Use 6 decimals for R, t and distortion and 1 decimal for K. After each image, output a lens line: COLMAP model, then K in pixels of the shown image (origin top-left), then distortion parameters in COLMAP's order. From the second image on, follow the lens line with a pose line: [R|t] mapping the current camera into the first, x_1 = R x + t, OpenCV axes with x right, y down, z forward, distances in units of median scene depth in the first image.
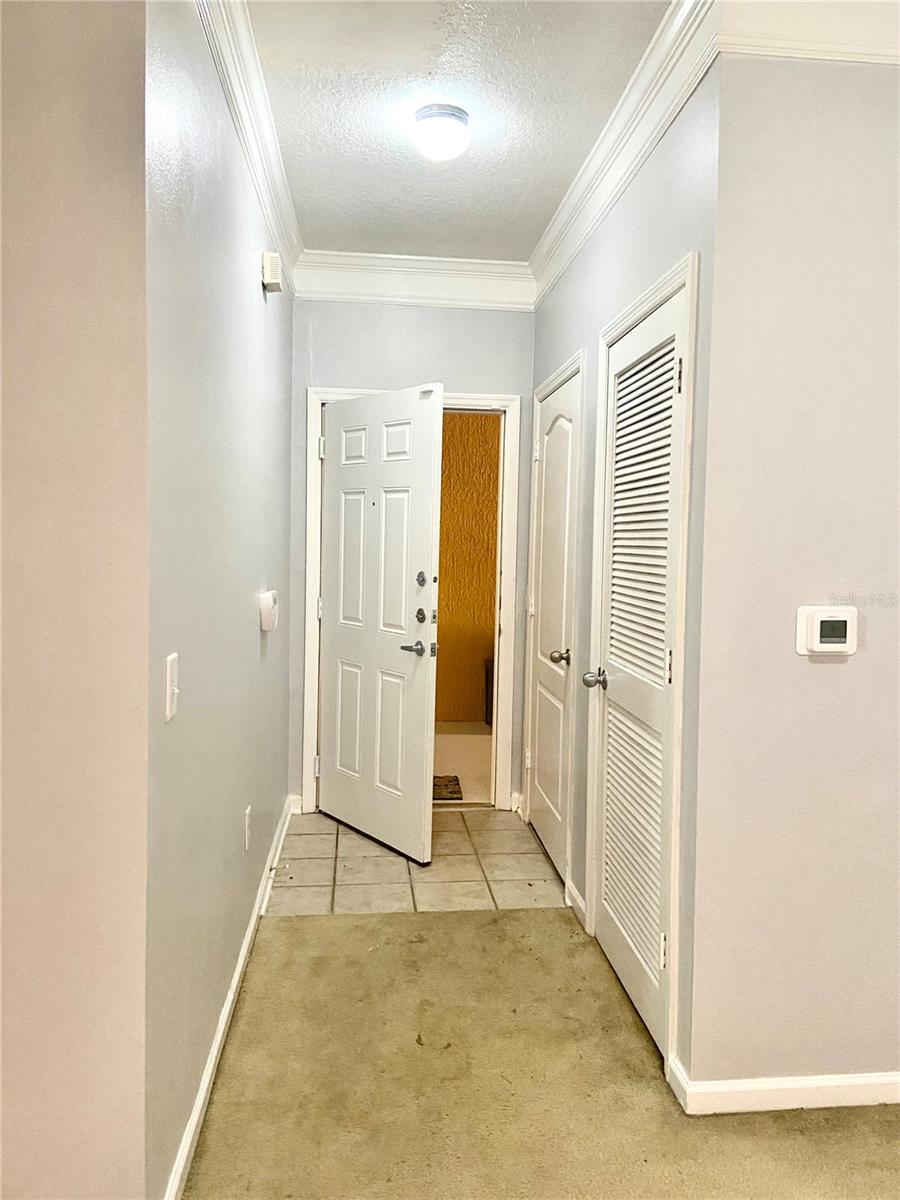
lens RADIAL K [[908.9, 0, 450.0], [0, 908.9, 600.0], [0, 0, 1]] dist [0.127097, -0.148146]
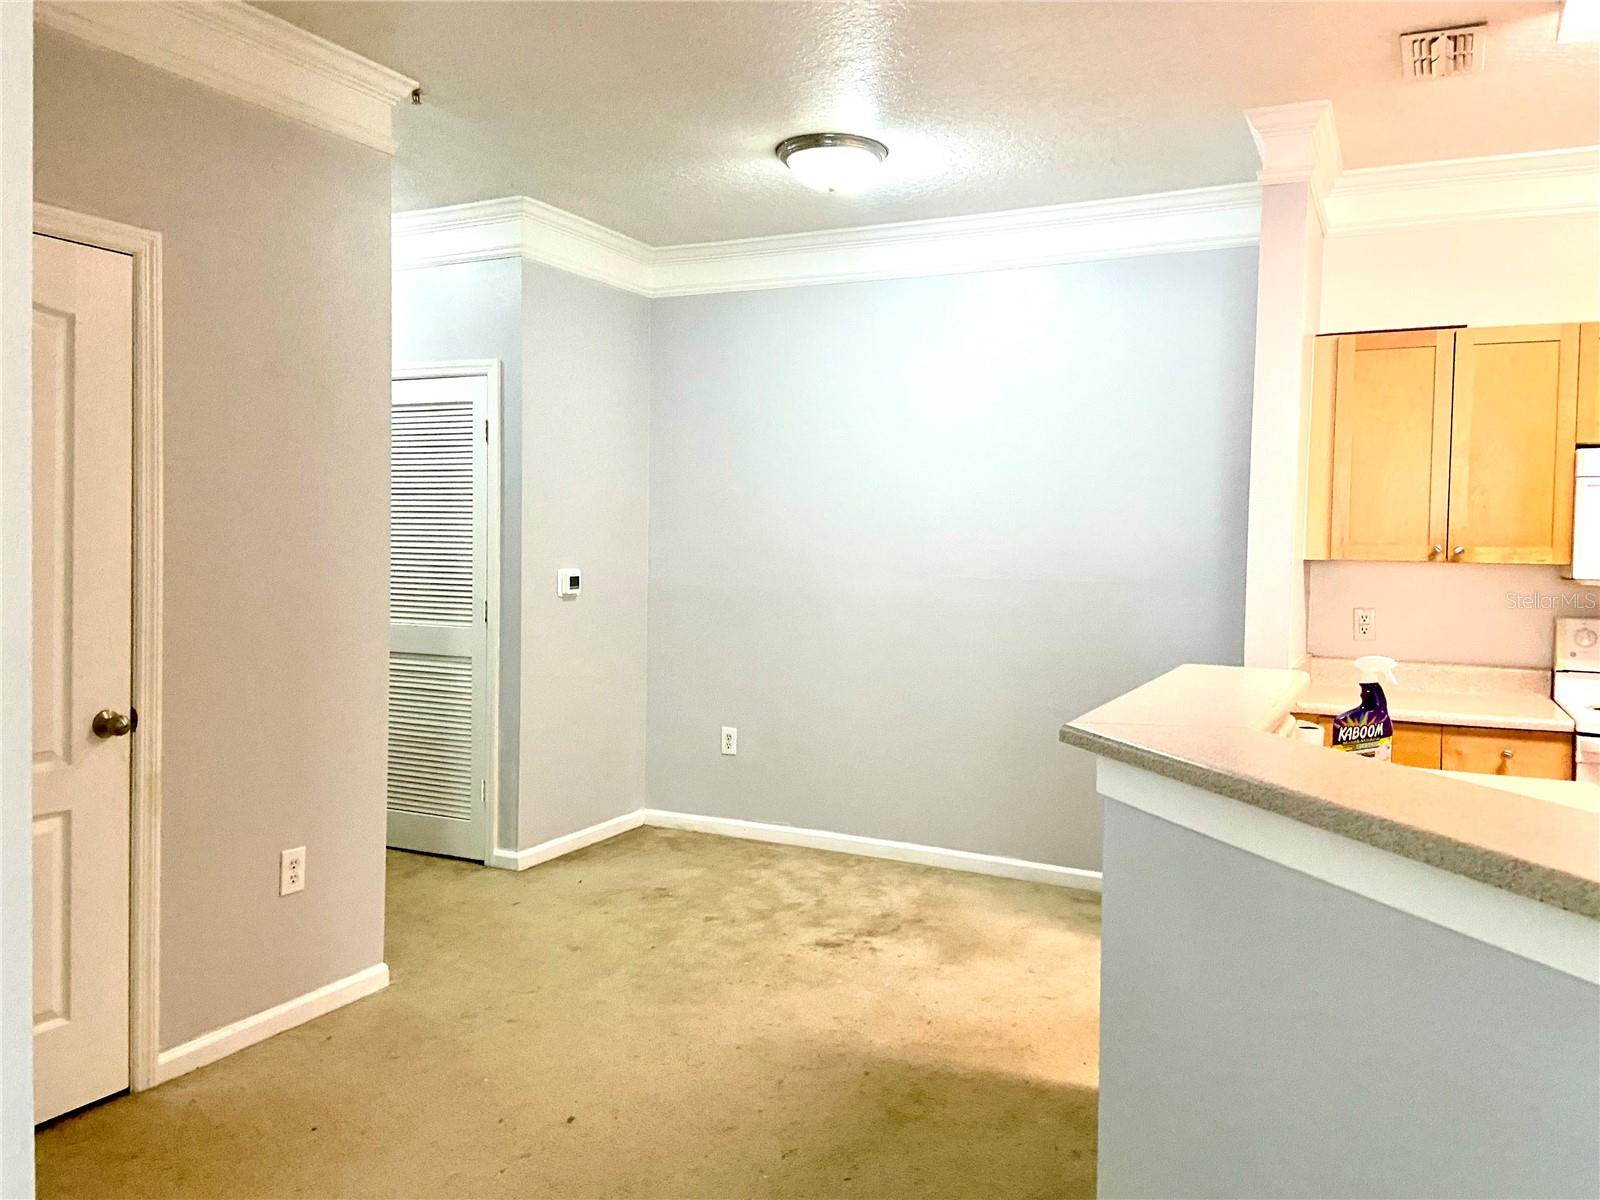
lens RADIAL K [[1211.8, 0, 833.0], [0, 1211.8, 593.1], [0, 0, 1]] dist [0.127097, -0.148146]
pose [[0.512827, -0.048334, 0.857130, -1.365171], [0.048963, 0.998435, 0.027008, 0.015033], [-0.857094, 0.028117, 0.514392, -0.660922]]
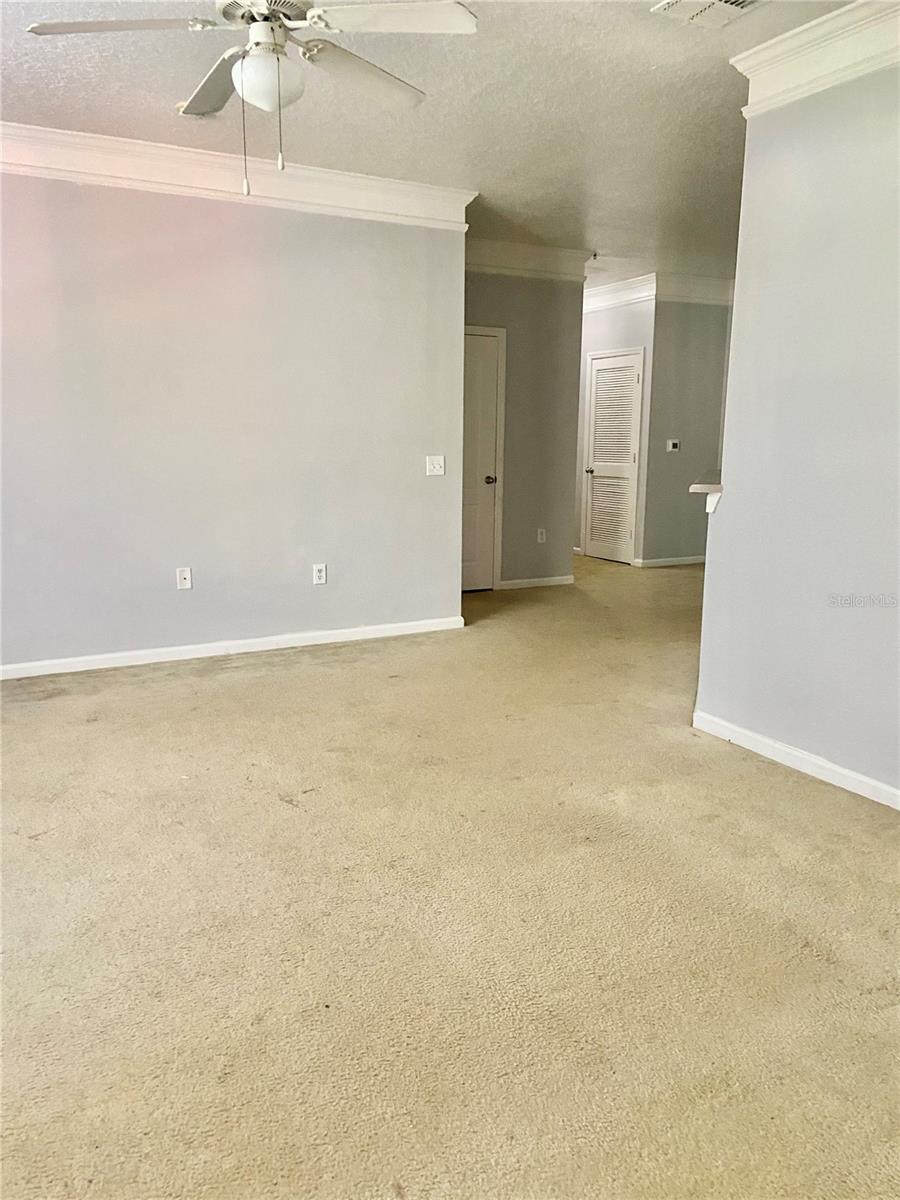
lens RADIAL K [[908.9, 0, 450.0], [0, 908.9, 600.0], [0, 0, 1]] dist [0.127097, -0.148146]
pose [[0.915125, -0.083152, 0.394502, -2.097344], [0.033470, 0.990791, 0.131196, 0.139473], [-0.401778, -0.106857, 0.909481, -2.289964]]
